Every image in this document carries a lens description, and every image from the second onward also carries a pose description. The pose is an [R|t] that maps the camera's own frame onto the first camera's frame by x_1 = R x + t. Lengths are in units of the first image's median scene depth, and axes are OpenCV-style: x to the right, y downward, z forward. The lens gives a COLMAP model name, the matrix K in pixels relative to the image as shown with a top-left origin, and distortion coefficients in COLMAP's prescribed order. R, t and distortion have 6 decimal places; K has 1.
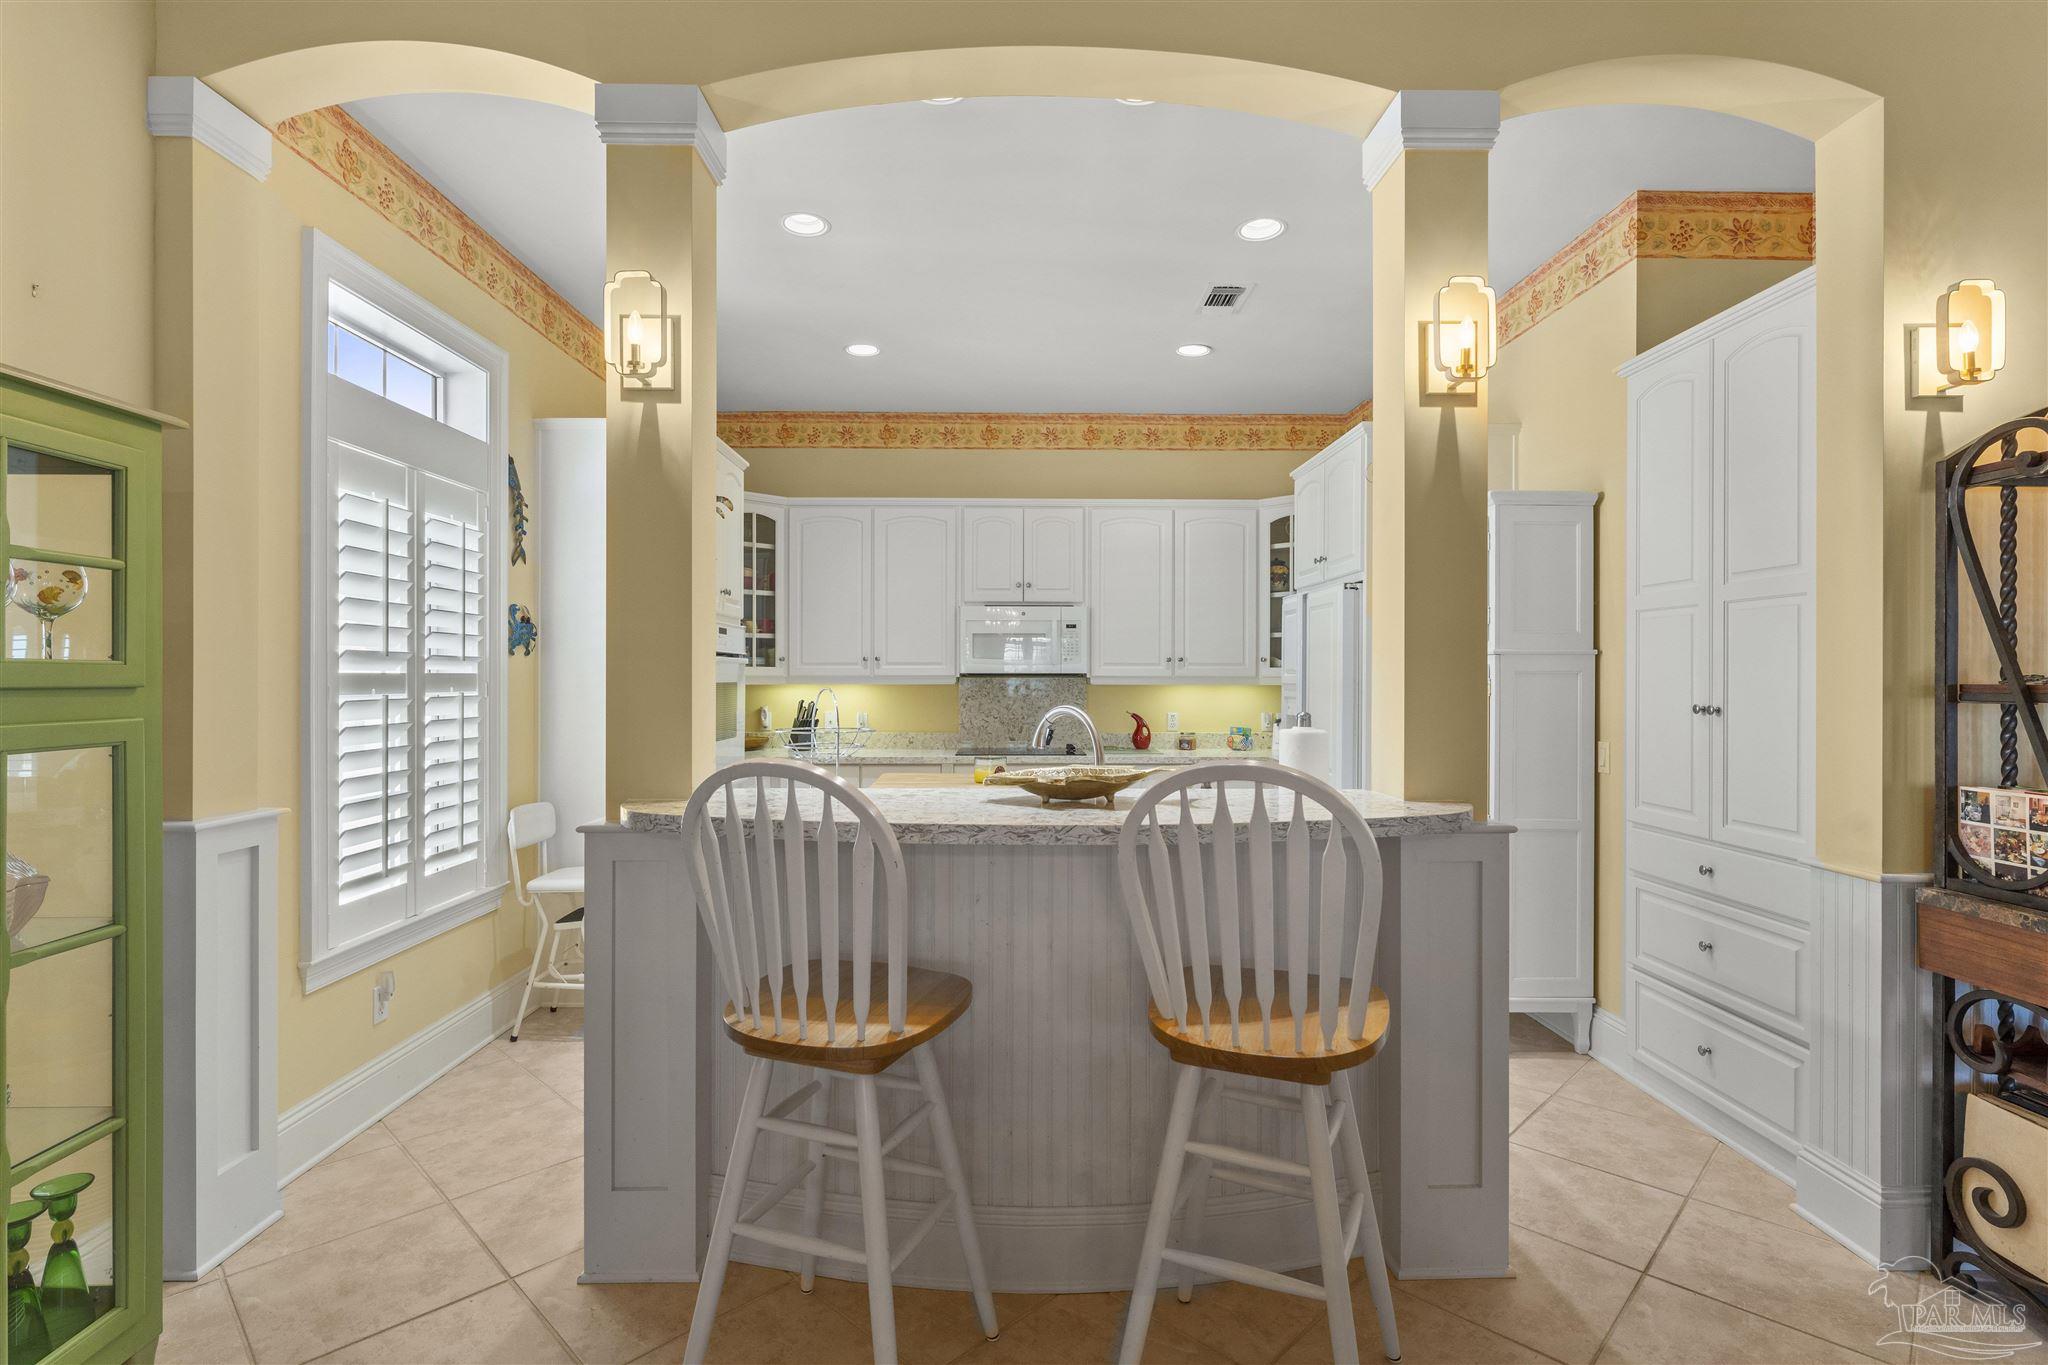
lens RADIAL K [[1017.2, 0, 1015.6], [0, 1017.2, 676.8], [0, 0, 1]] dist [0.000869, -0.001546]
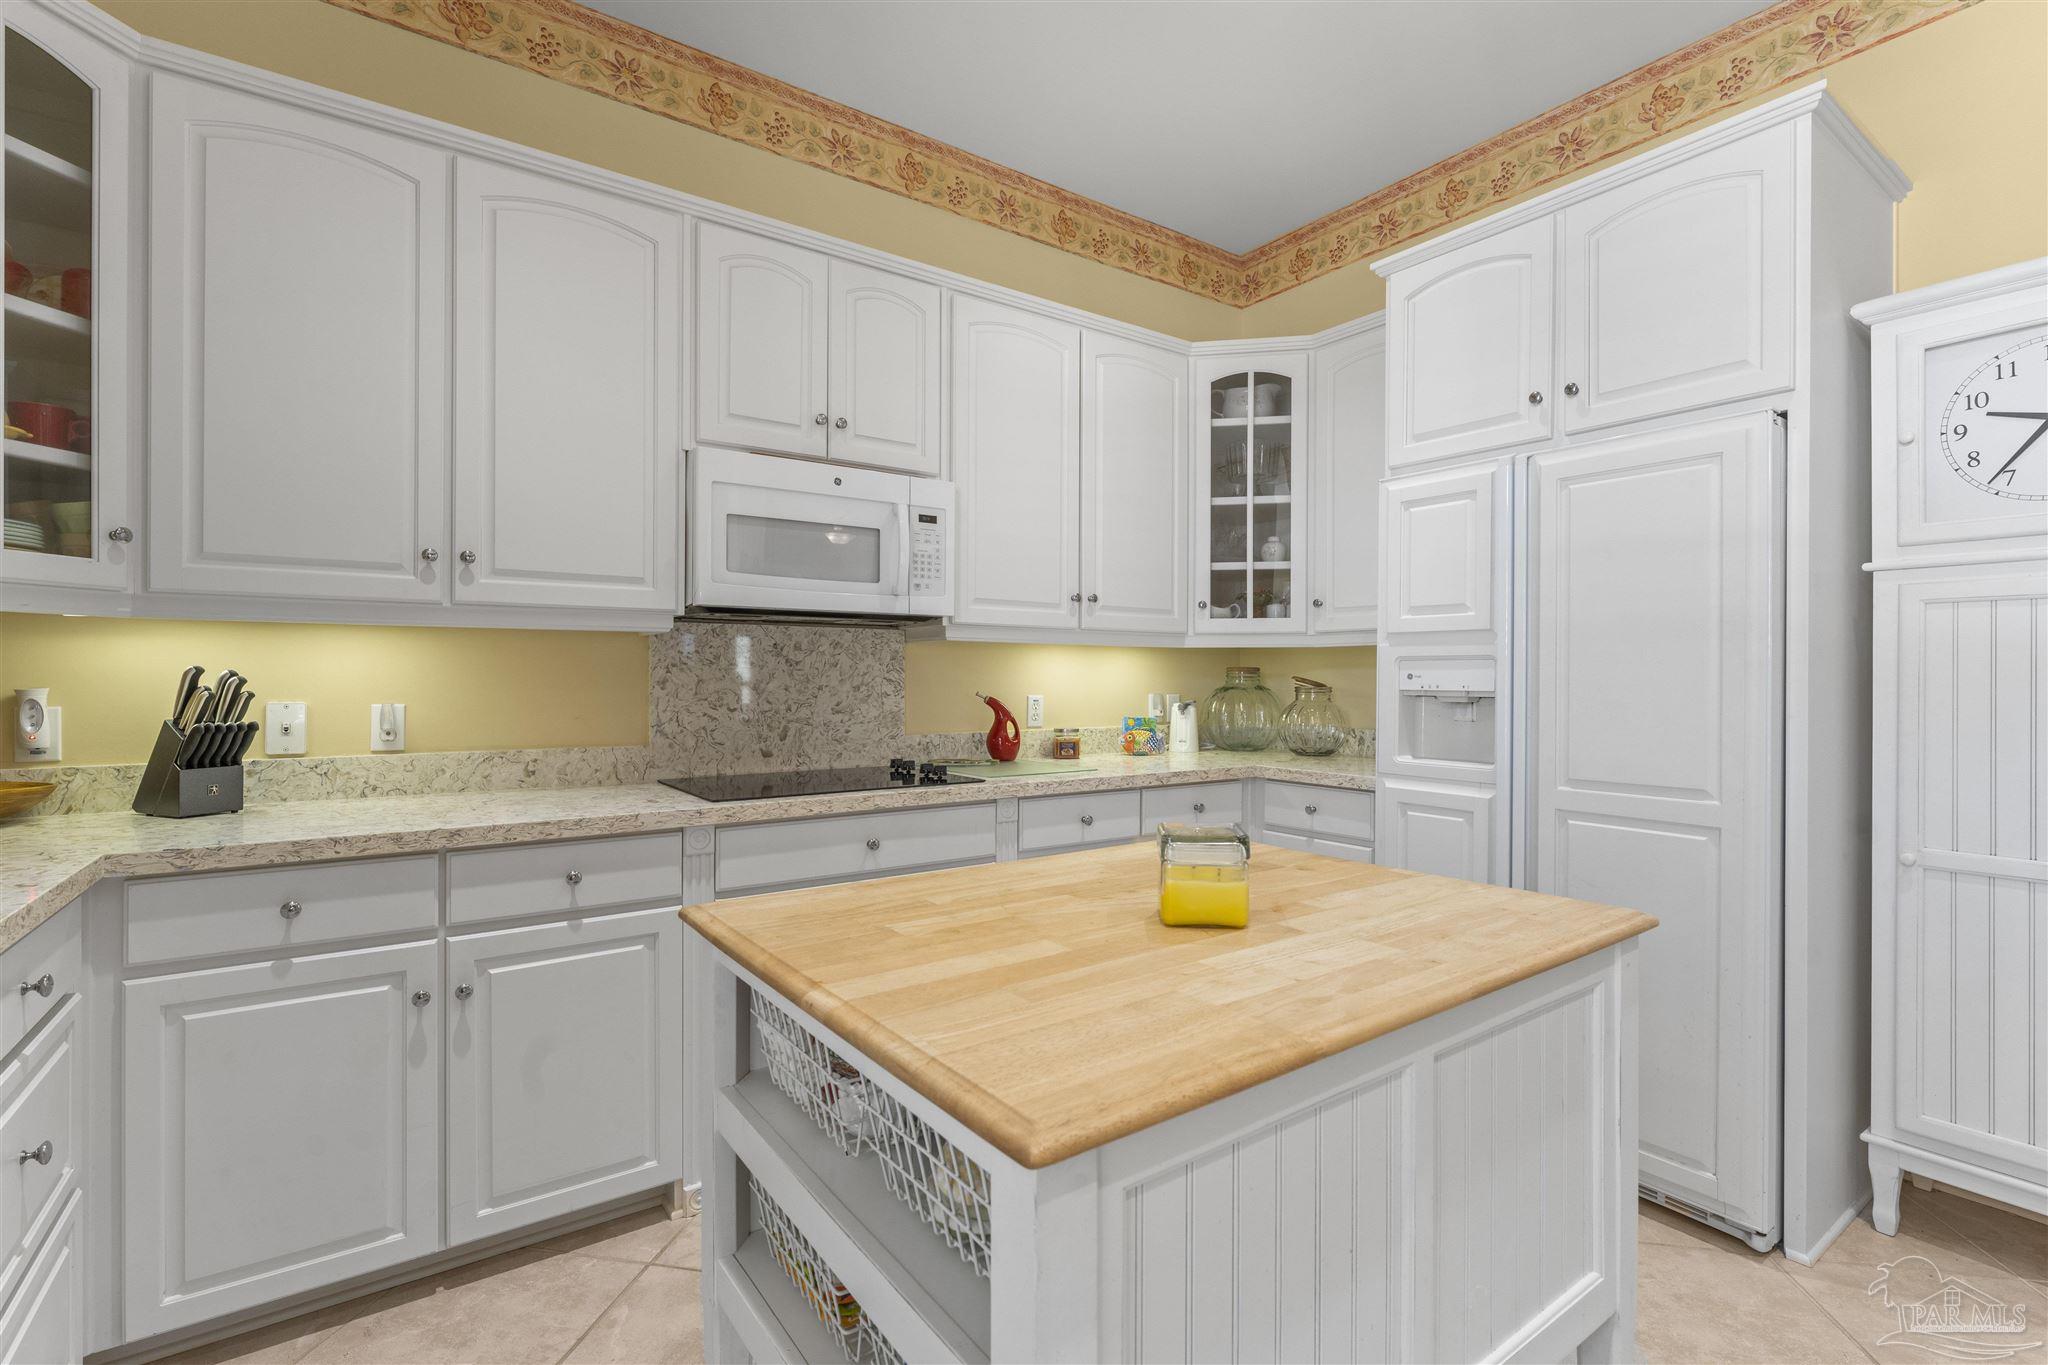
lens RADIAL K [[935.8, 0, 1020.6], [0, 935.8, 675.7], [0, 0, 1]] dist [-0.000803, -0.000017]
pose [[0.831729, 0.001321, 0.555181, -0.158784], [-0.000946, 0.999999, -0.000963, 0.026362], [-0.555181, 0.000276, 0.831729, 0.605515]]
